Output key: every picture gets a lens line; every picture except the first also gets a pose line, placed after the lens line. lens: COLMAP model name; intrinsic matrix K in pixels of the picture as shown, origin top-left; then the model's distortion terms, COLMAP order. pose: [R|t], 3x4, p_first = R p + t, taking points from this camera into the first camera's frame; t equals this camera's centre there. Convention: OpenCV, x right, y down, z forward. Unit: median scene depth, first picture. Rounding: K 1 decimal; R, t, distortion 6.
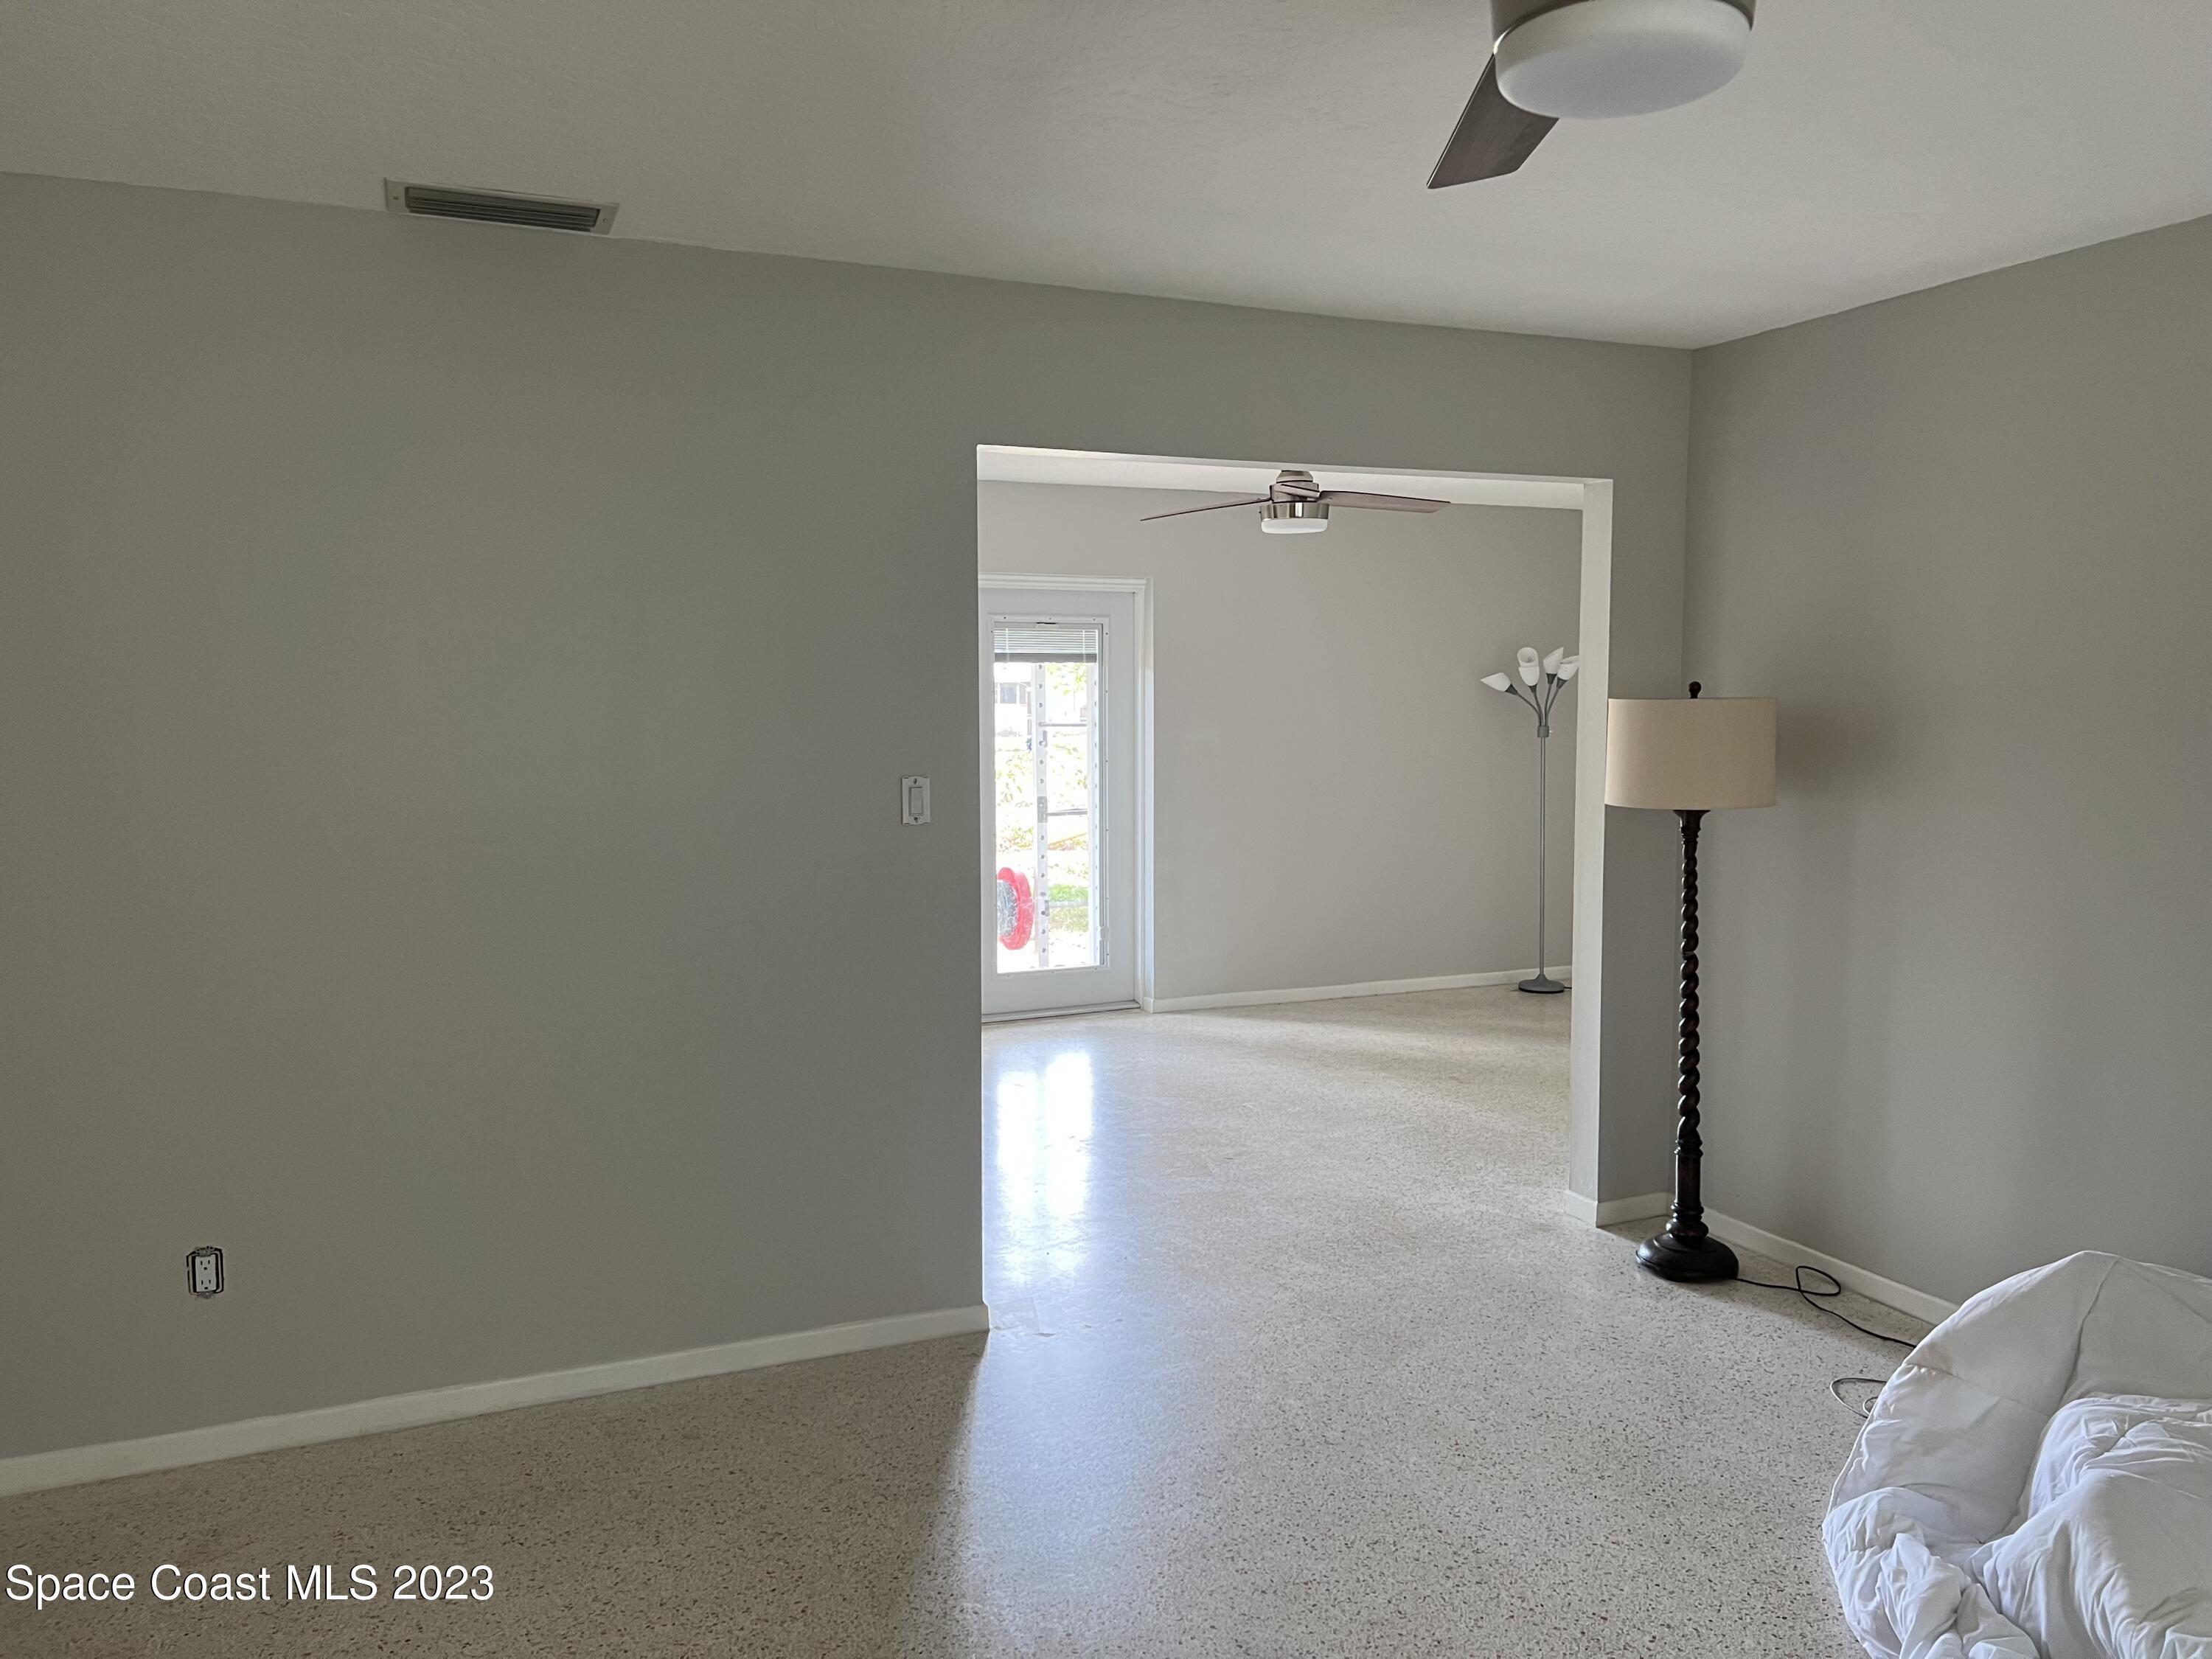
lens RADIAL K [[1632.6, 0, 1099.5], [0, 1632.6, 843.5], [0, 0, 1]] dist [0.079414, -0.120936]
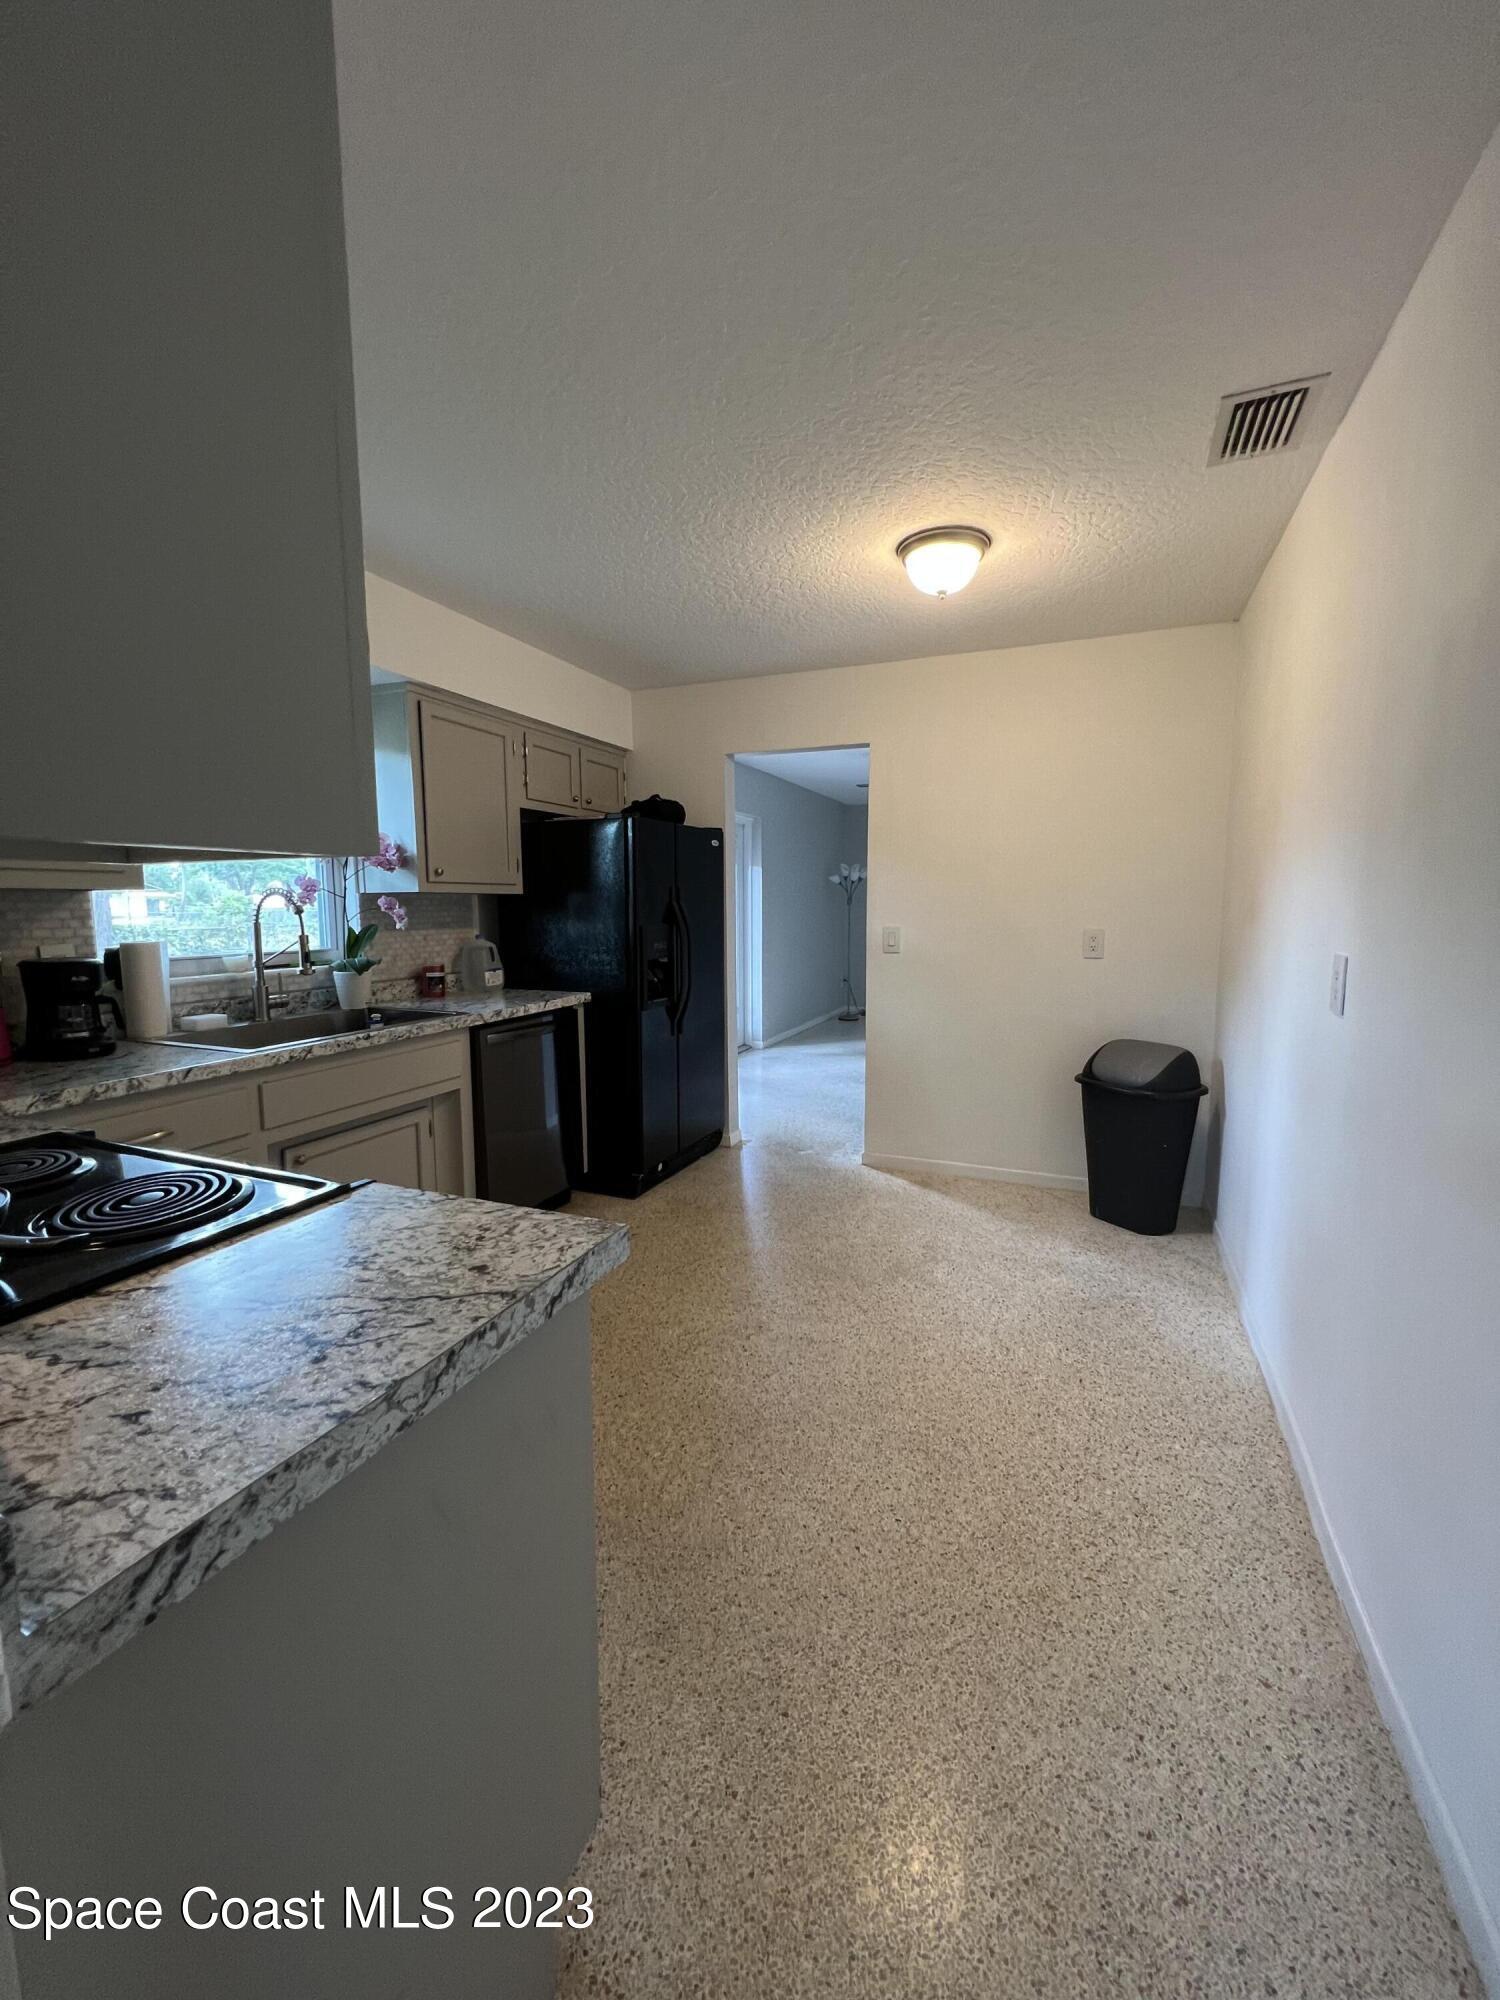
lens RADIAL K [[797.2, 0, 750.0], [0, 797.2, 1000.0], [0, 0, 1]] dist [0.000669, -0.000464]
pose [[0.729108, -0.082914, 0.679358, -0.577651], [0.060587, 0.996557, 0.056604, -0.005852], [-0.681712, -0.000110, 0.731621, 0.310878]]
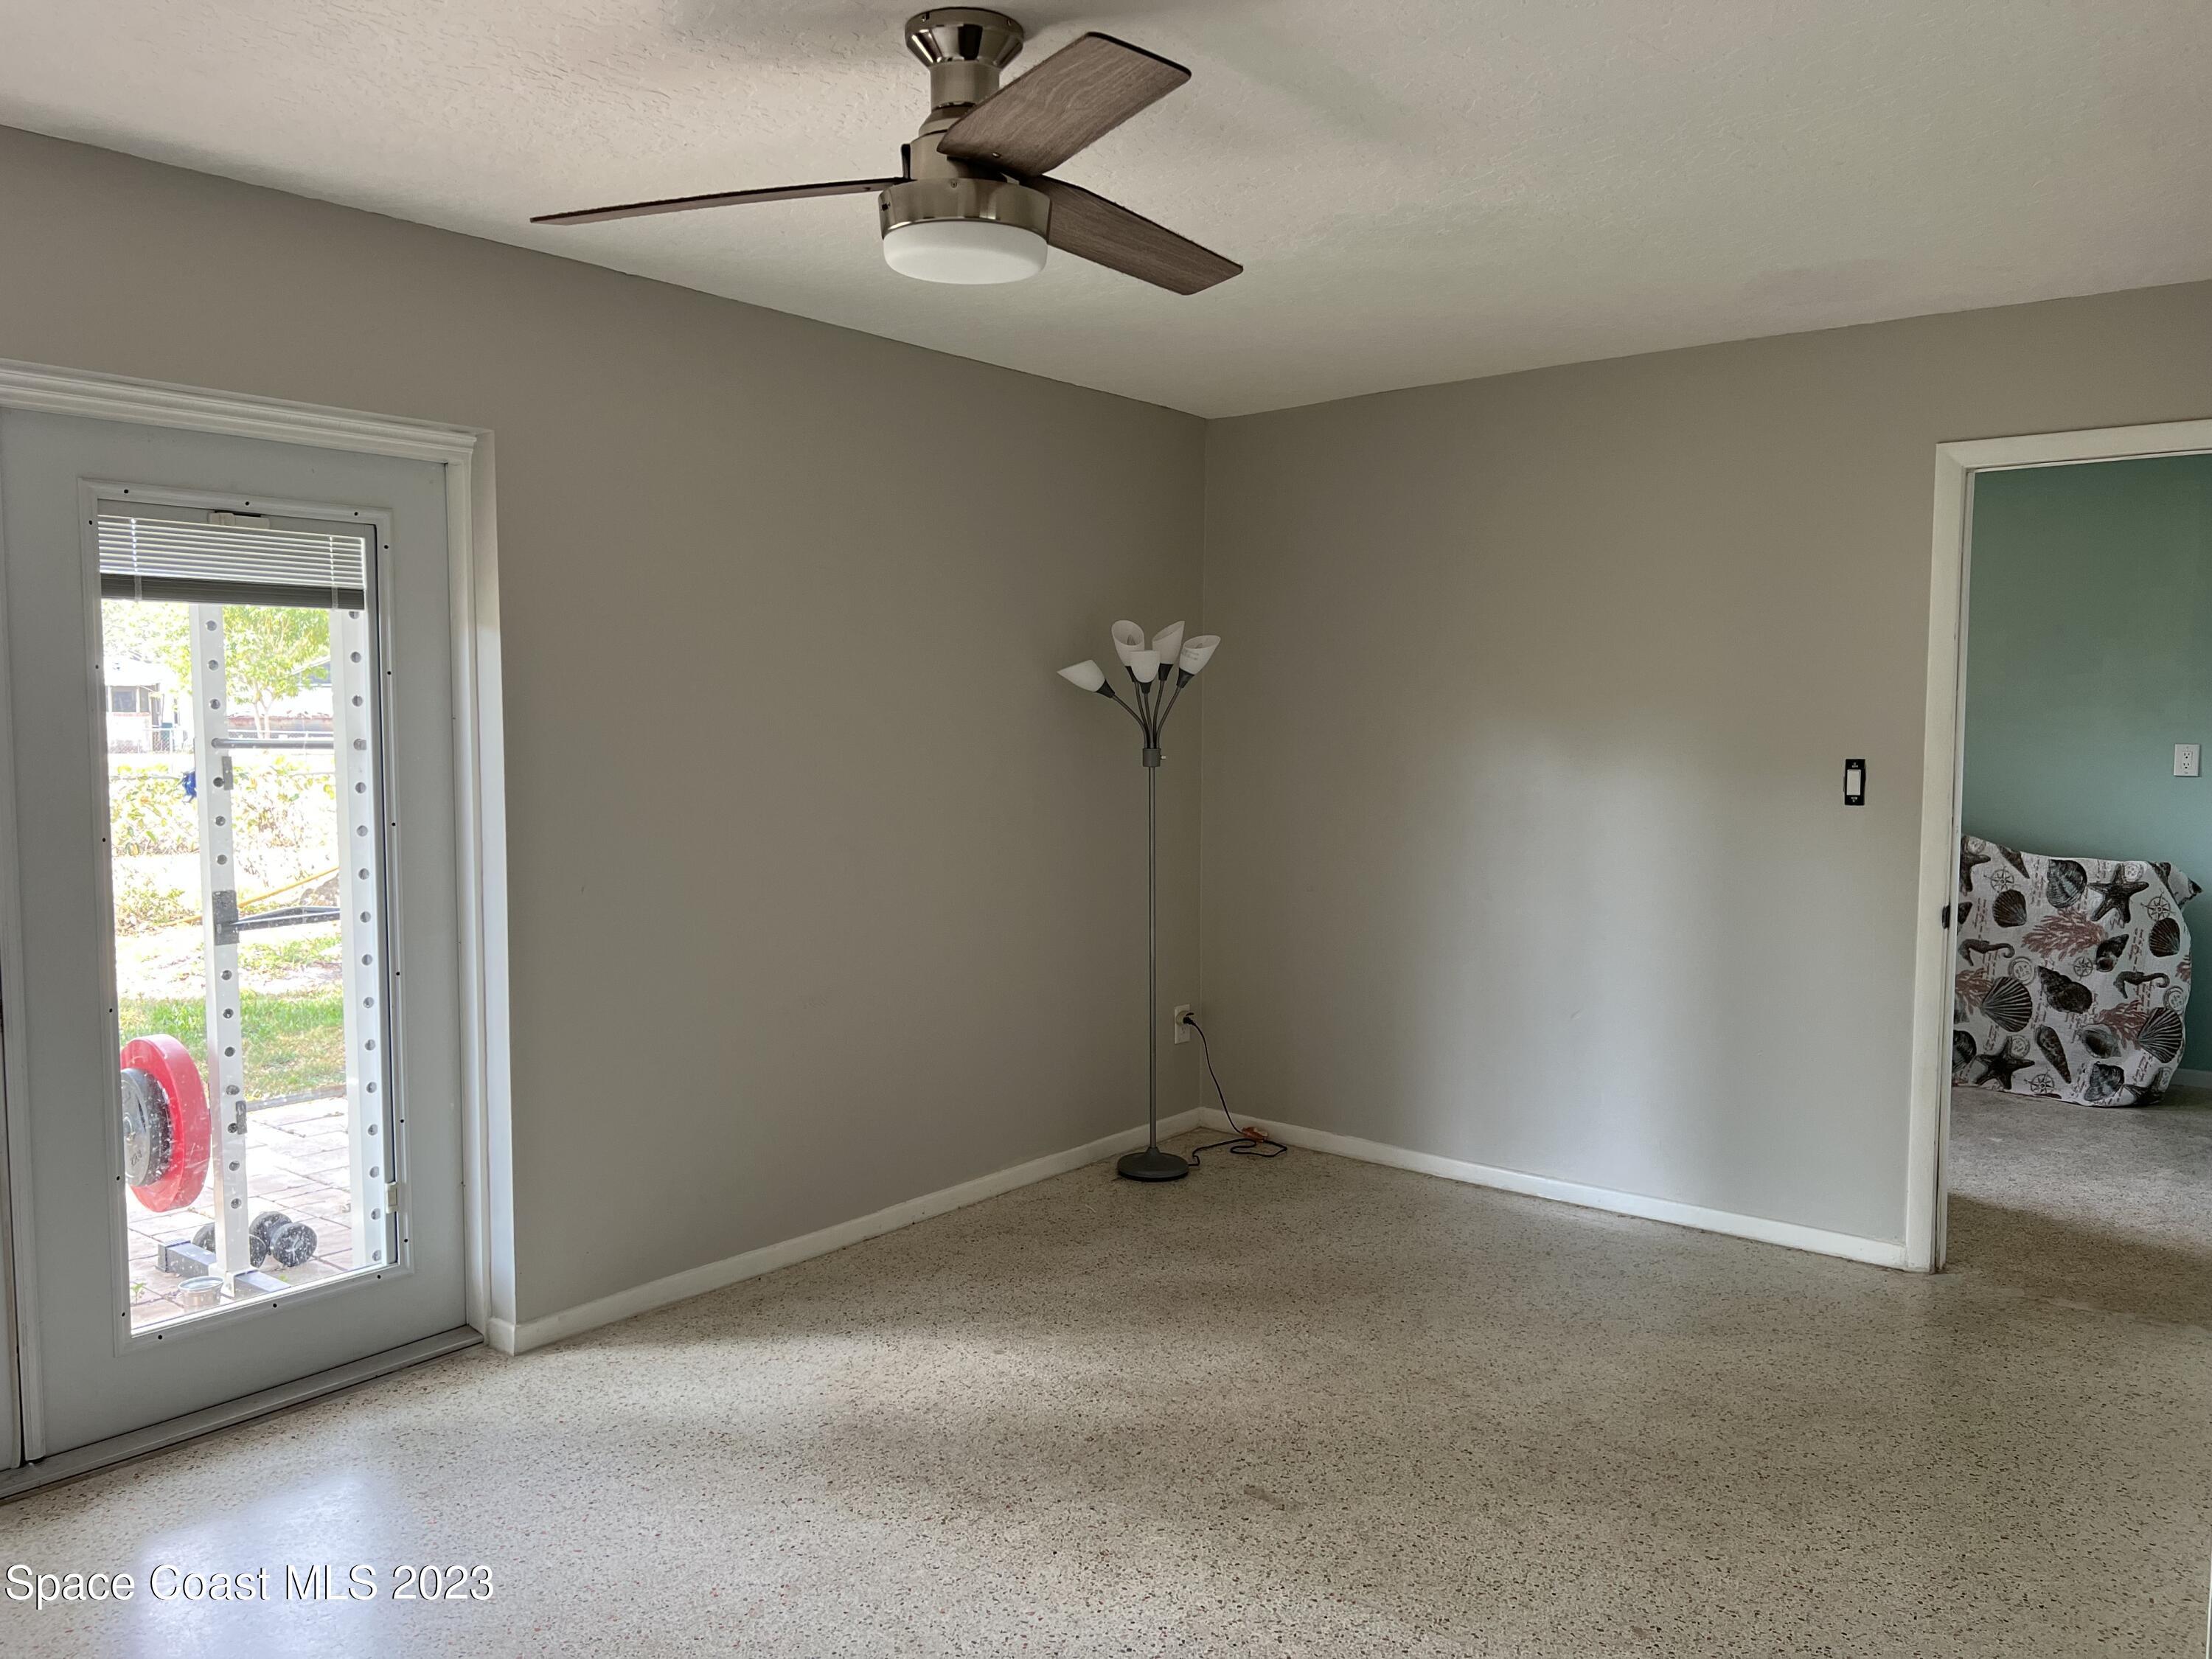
lens RADIAL K [[1632.6, 0, 1099.5], [0, 1632.6, 843.5], [0, 0, 1]] dist [0.079414, -0.120936]
pose [[0.888710, -0.027657, 0.457635, -0.030216], [0.031858, 0.999491, -0.001465, -0.036108], [-0.457362, 0.015881, 0.889139, 0.470129]]
